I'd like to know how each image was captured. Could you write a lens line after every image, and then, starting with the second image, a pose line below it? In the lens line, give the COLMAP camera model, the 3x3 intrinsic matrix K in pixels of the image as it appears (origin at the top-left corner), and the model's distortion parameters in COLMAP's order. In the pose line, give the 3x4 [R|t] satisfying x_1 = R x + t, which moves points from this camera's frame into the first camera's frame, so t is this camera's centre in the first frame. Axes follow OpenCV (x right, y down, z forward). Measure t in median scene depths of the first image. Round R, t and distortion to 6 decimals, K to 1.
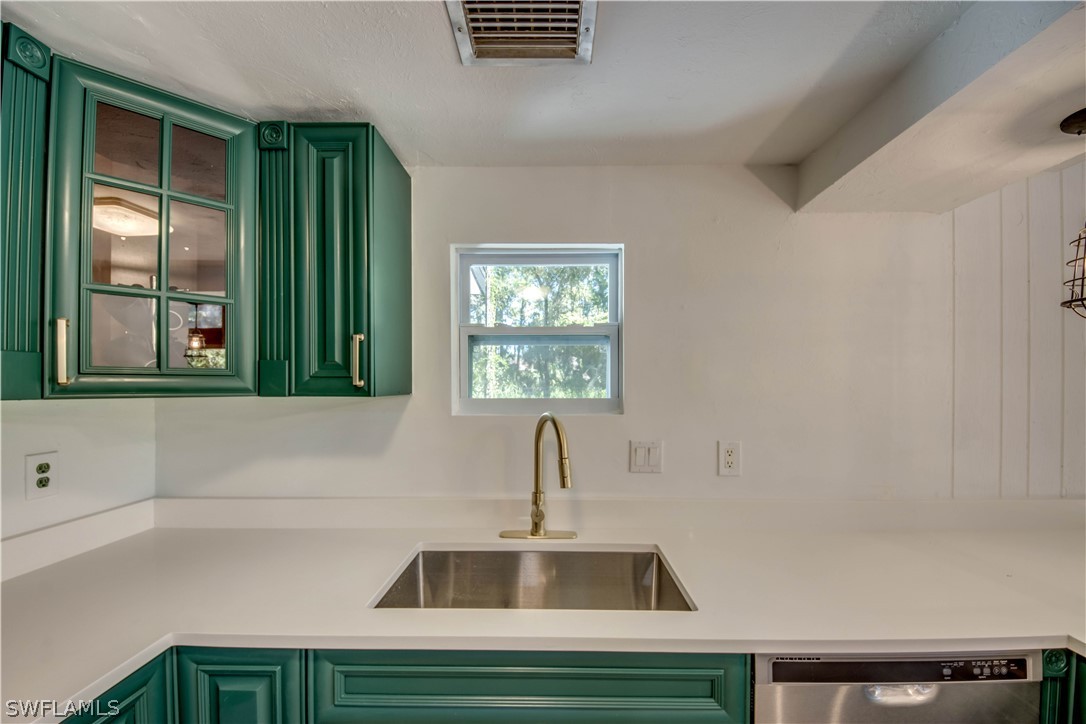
lens RADIAL K [[421.1, 0, 555.2], [0, 421.1, 386.4], [0, 0, 1]] dist [-0.002670, -0.007086]
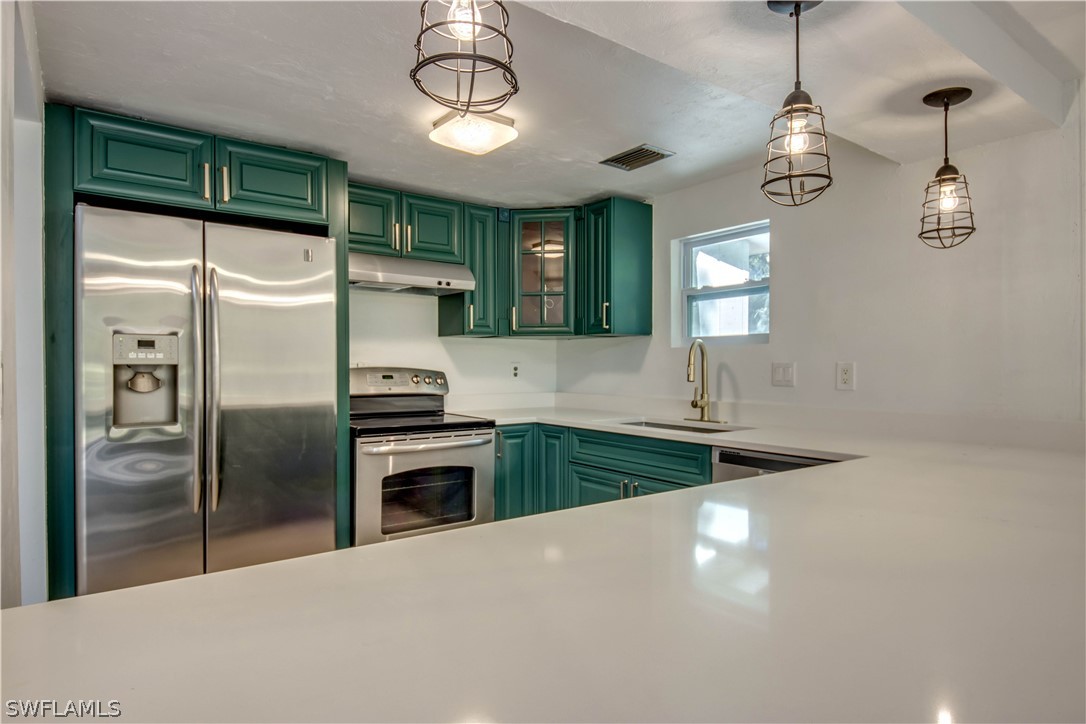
lens RADIAL K [[601.7, 0, 542.3], [0, 601.7, 368.4], [0, 0, 1]] dist [0.027162, -0.000179]
pose [[0.601372, 0.002413, -0.798965, 1.547432], [-0.000011, 0.999995, 0.003013, 0.170782], [0.798969, -0.001803, 0.601369, -0.925324]]
